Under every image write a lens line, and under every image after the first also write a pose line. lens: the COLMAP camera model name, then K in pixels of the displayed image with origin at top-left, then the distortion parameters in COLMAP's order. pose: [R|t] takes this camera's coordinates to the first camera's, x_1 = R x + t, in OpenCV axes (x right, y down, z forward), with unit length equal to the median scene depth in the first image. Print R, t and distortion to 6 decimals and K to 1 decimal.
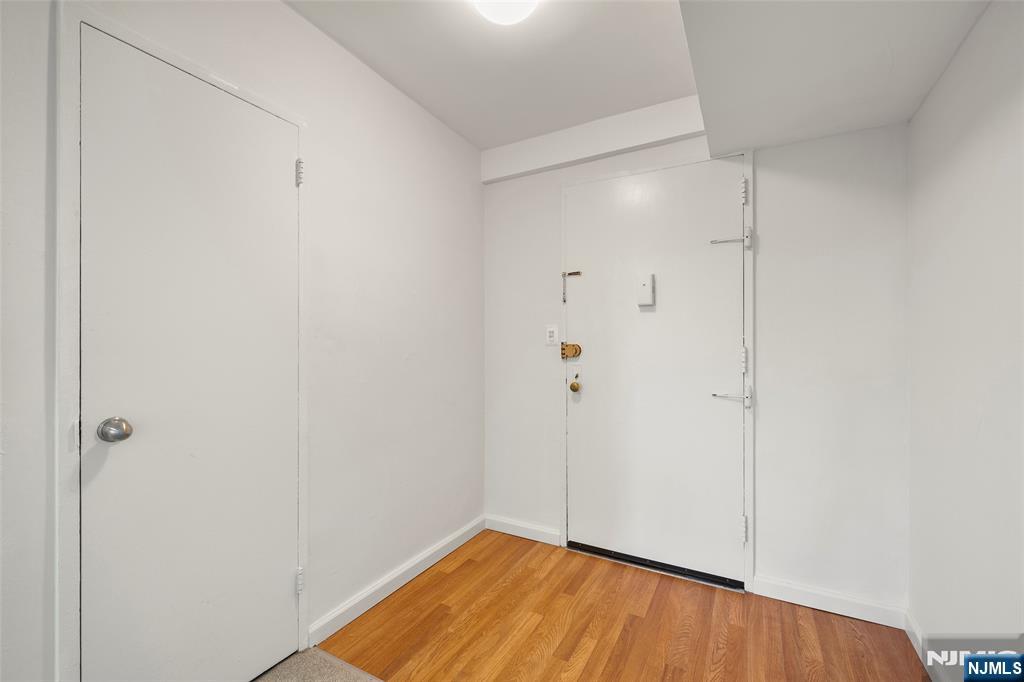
lens RADIAL K [[419.2, 0, 509.8], [0, 419.2, 343.9], [0, 0, 1]] dist [0.002874, 0.000088]
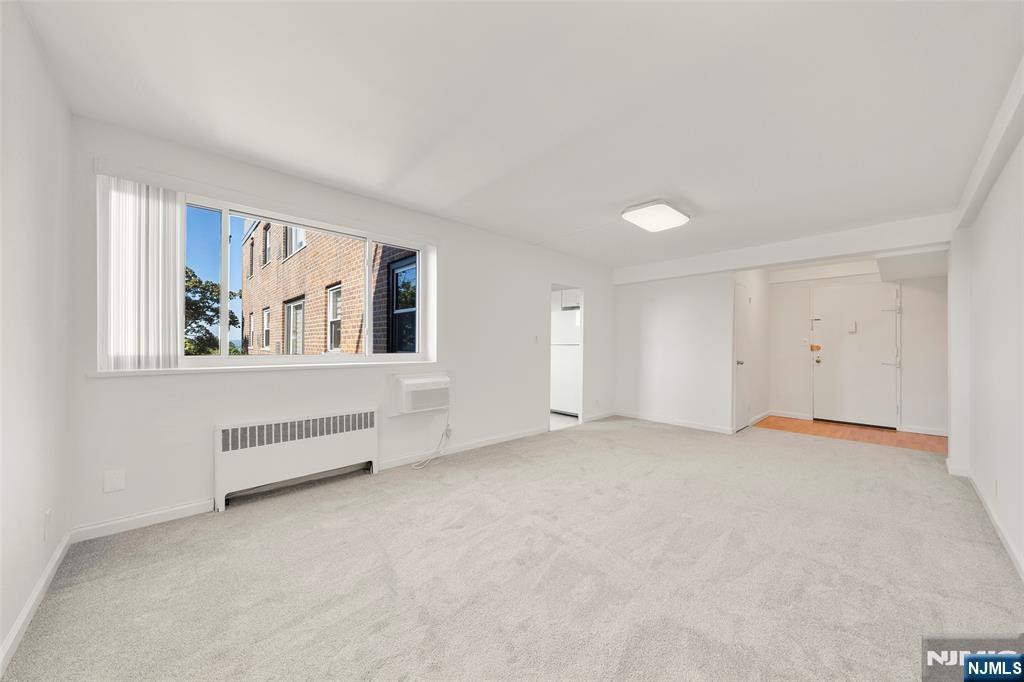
lens RADIAL K [[358.8, 0, 509.2], [0, 358.8, 341.6], [0, 0, 1]] dist [-0.001856, -0.000458]
pose [[0.952587, 0.002230, -0.304257, -1.197929], [-0.003539, 0.999987, -0.003750, -0.010629], [0.304245, 0.004649, 0.952583, -2.097891]]
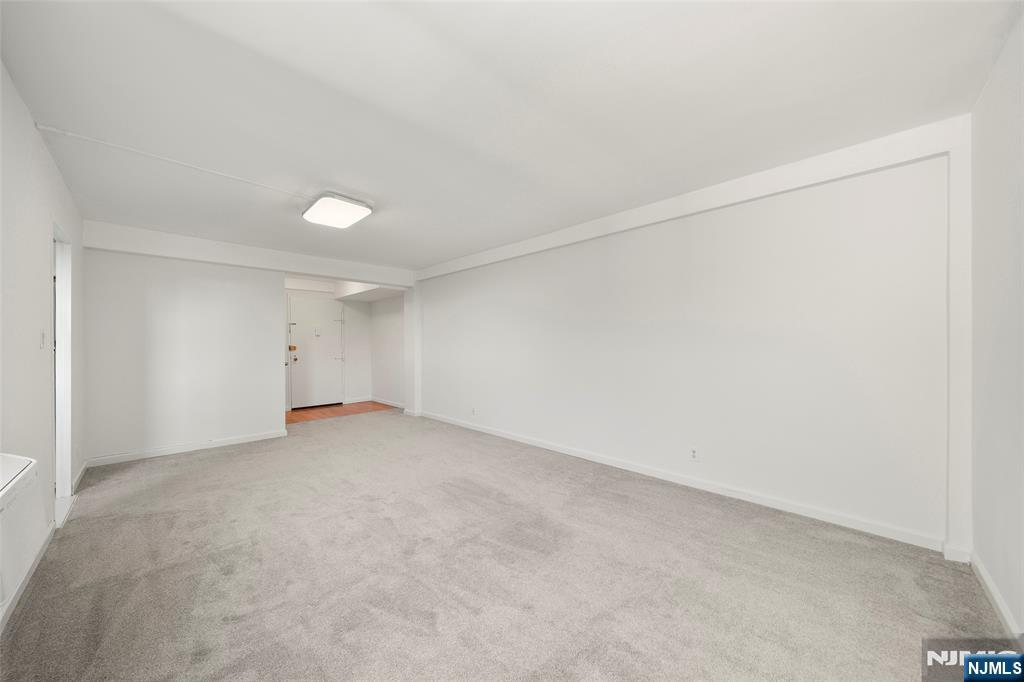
lens RADIAL K [[358.8, 0, 504.1], [0, 358.8, 343.2], [0, 0, 1]] dist [-0.001856, -0.000458]
pose [[0.260636, -0.001206, 0.965436, -2.363180], [0.002341, 0.999997, 0.000618, -0.021450], [-0.965434, 0.002099, 0.260638, -1.440755]]
